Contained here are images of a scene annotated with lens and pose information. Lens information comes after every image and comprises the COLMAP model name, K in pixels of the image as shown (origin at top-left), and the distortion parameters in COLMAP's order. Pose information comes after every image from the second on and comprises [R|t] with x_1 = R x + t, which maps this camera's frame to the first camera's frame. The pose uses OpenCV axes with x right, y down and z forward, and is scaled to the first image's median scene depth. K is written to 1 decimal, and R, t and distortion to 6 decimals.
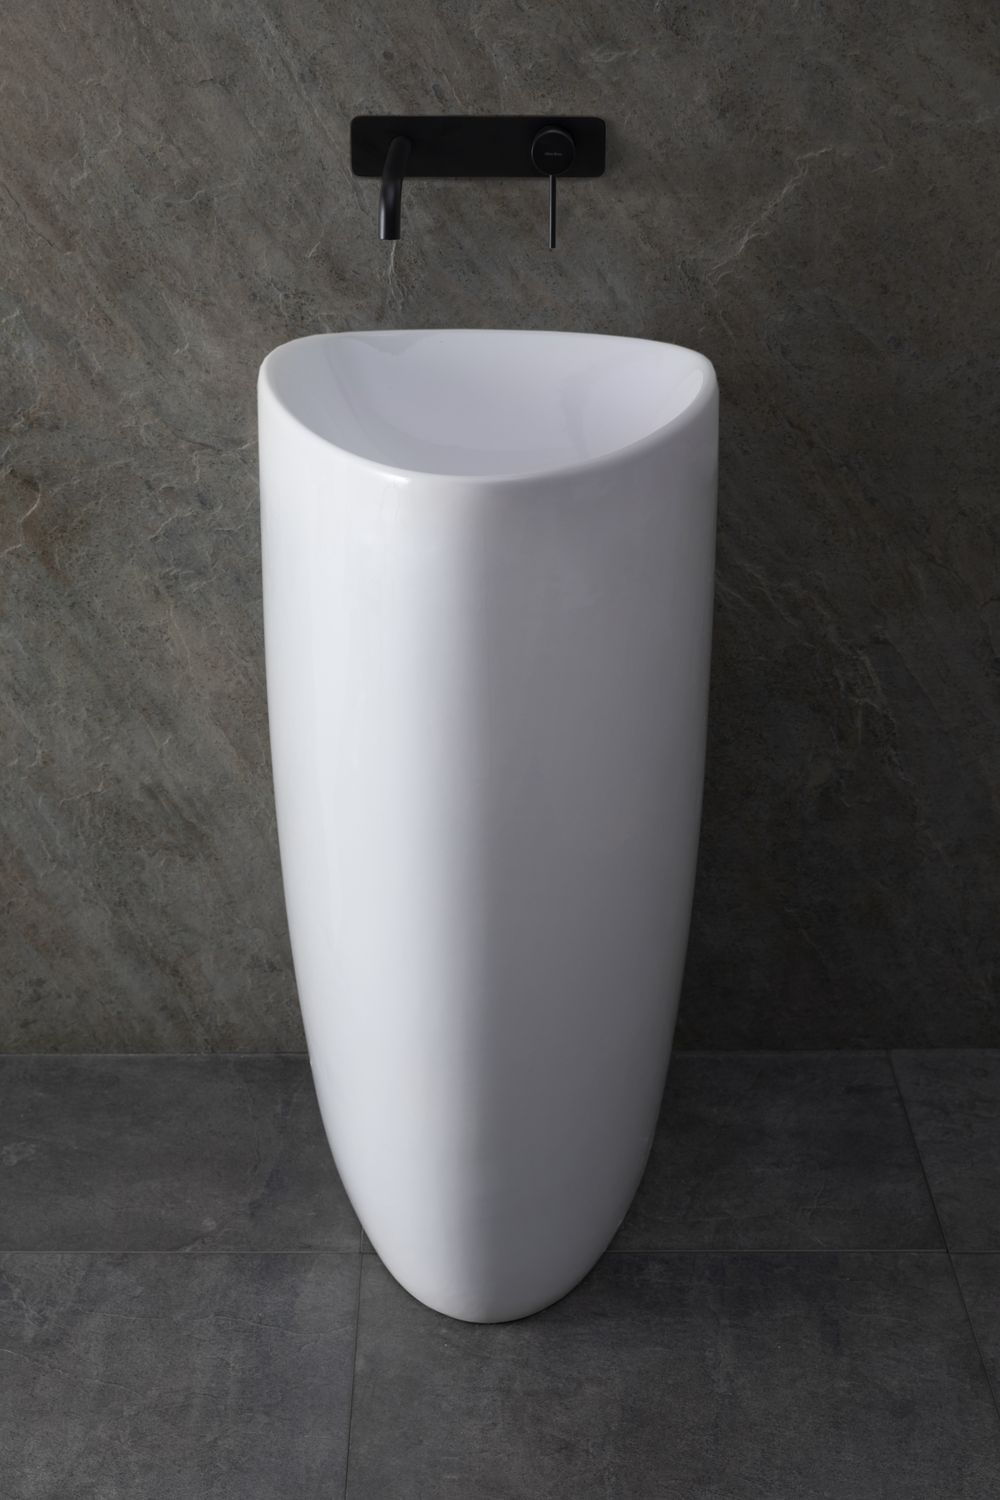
lens RADIAL K [[2299.4, 0, 520.2], [0, 2299.4, 713.4], [0, 0, 1]] dist [-0.009152, 0.000000]
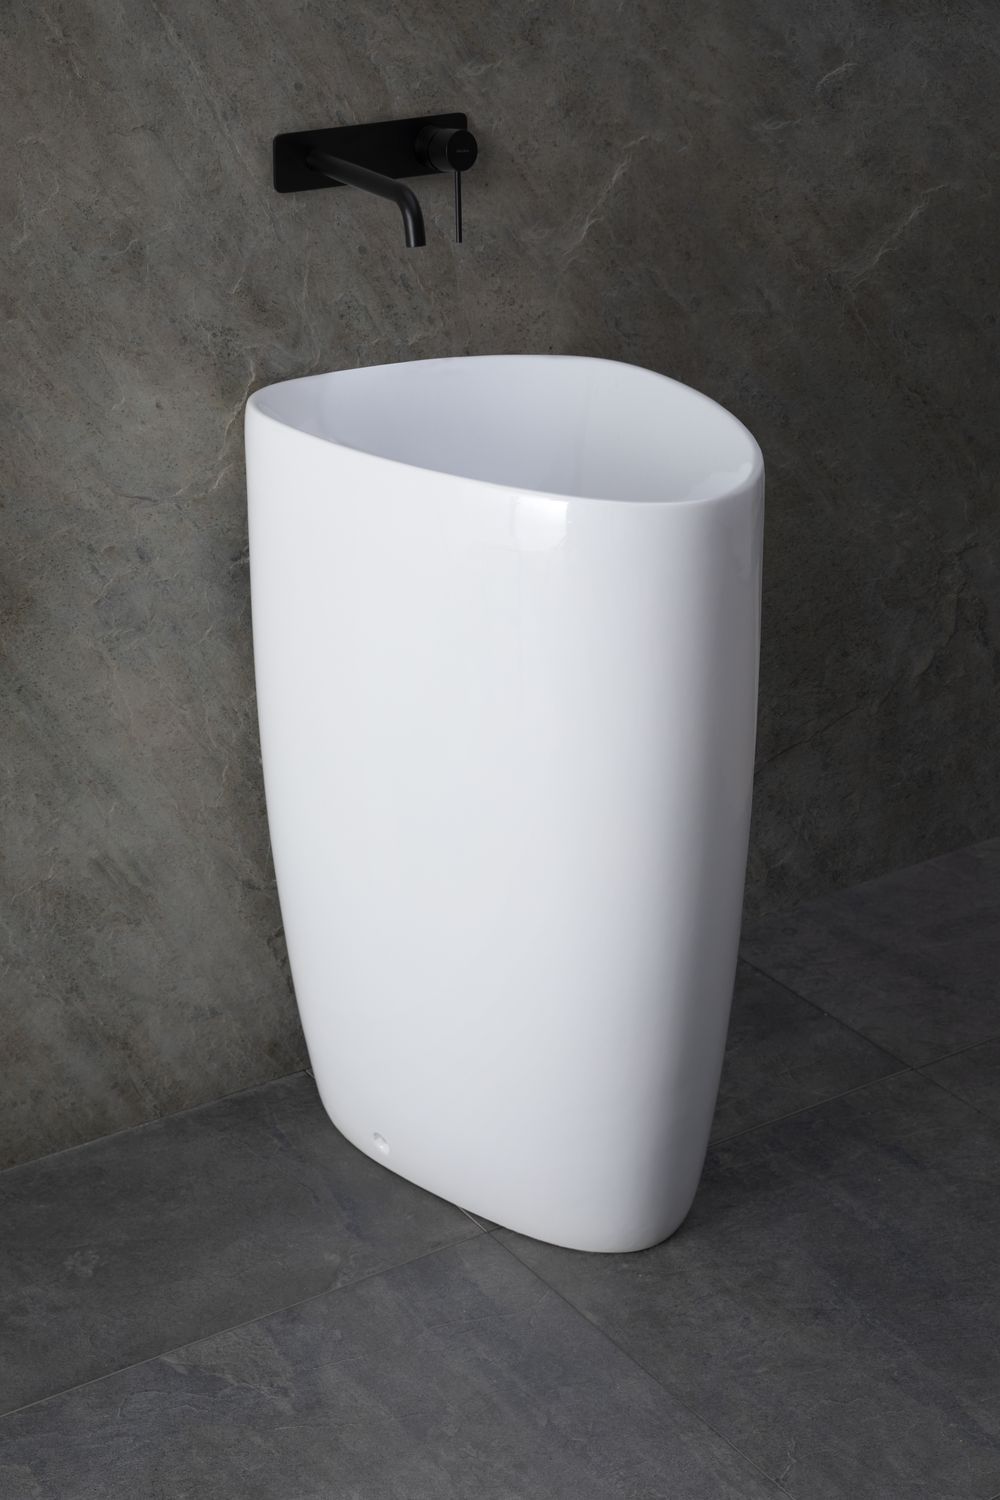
lens RADIAL K [[2299.4, 0, 469.8], [0, 2299.4, 707.4], [0, 0, 1]] dist [-0.009152, 0.000000]
pose [[0.853812, -0.214505, 0.474334, -0.520755], [0.215362, 0.975079, 0.053298, -0.053562], [-0.473946, 0.056647, 0.878730, 0.079455]]
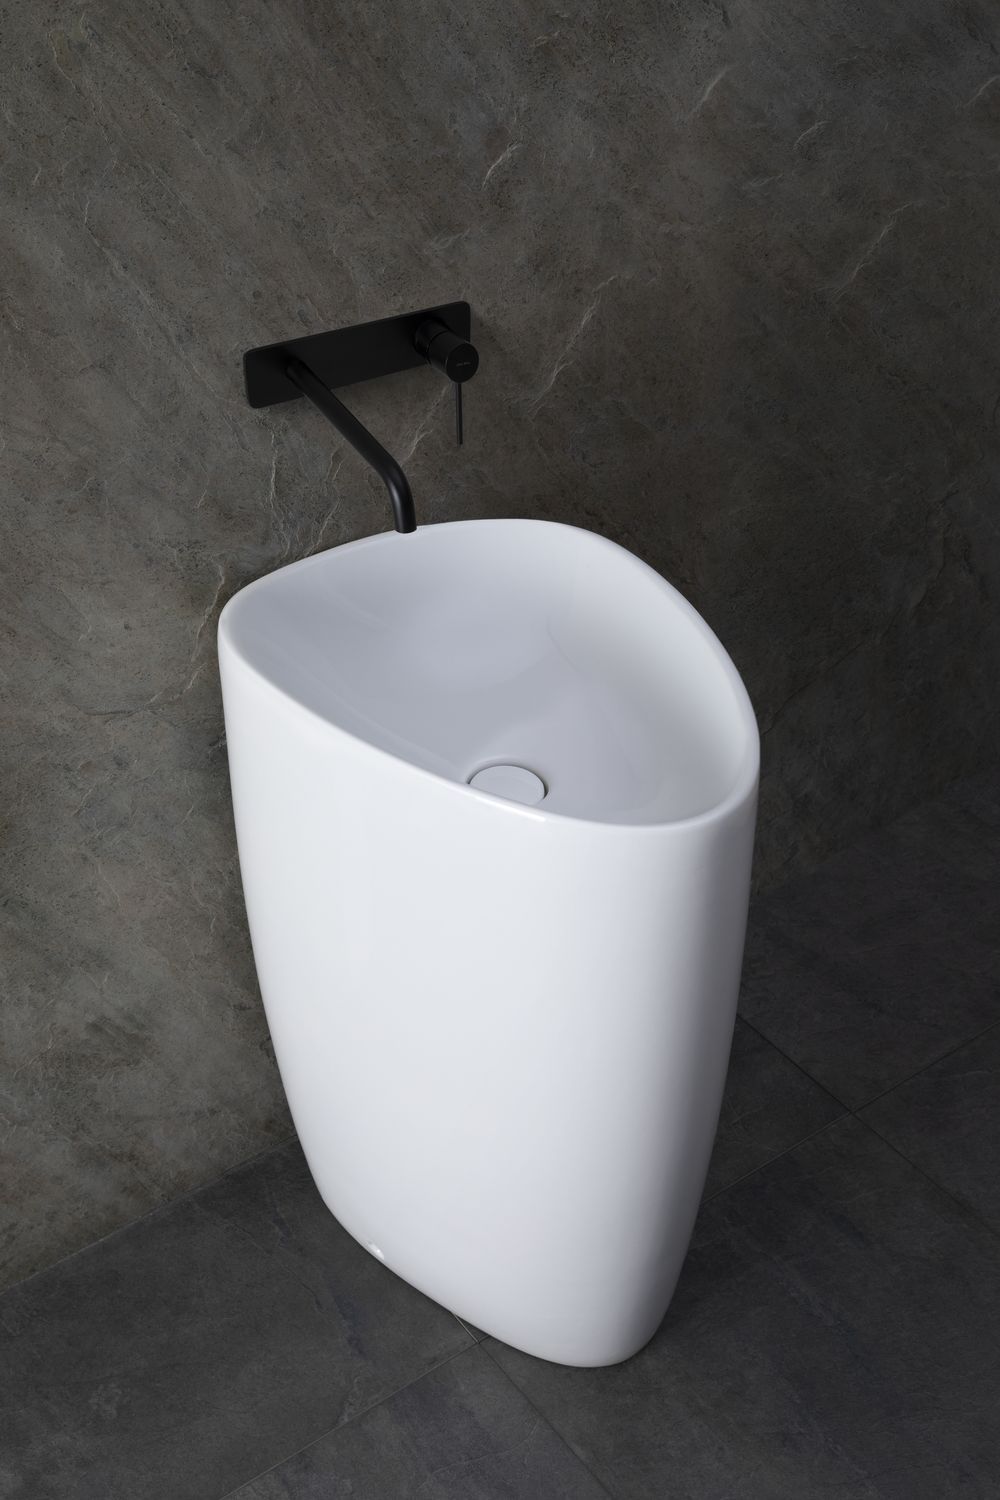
lens RADIAL K [[1826.5, 0, 485.7], [0, 1826.5, 734.2], [0, 0, 1]] dist [-0.003494, 0.000000]
pose [[0.822285, -0.343607, 0.453632, -0.373732], [0.229634, 0.929703, 0.287960, -0.304029], [-0.520689, -0.132616, 0.843384, 0.281354]]
